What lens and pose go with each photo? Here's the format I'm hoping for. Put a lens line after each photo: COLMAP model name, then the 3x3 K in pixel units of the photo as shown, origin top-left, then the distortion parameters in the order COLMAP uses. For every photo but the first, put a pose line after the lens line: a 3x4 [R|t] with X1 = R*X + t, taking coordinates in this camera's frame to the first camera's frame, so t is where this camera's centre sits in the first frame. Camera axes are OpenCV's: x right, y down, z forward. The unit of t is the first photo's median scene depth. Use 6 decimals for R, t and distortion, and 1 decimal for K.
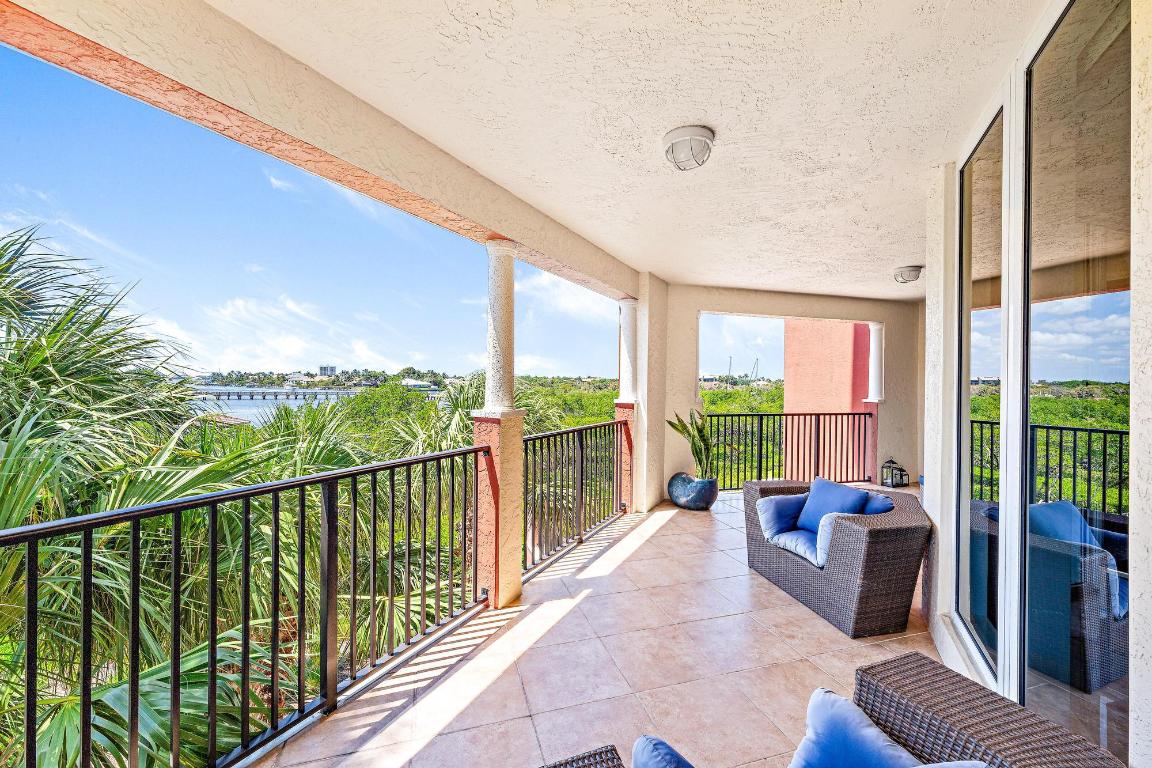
lens RADIAL K [[447.1, 0, 585.4], [0, 447.1, 384.1], [0, 0, 1]] dist [-0.000429, 0.000007]
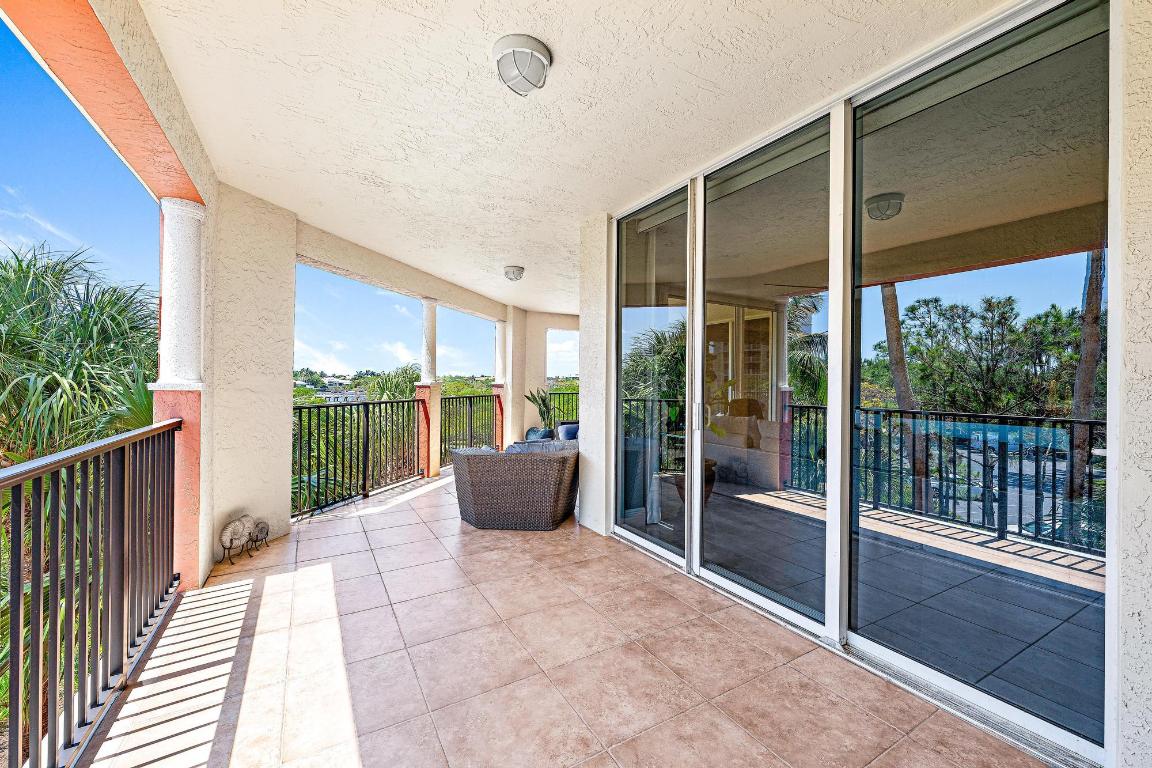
lens RADIAL K [[447.1, 0, 575.4], [0, 447.1, 381.9], [0, 0, 1]] dist [-0.000429, 0.000007]
pose [[0.977562, -0.002161, 0.210635, 0.018405], [0.002836, 0.999992, -0.002900, 0.038641], [-0.210627, 0.003432, 0.977560, -0.676176]]
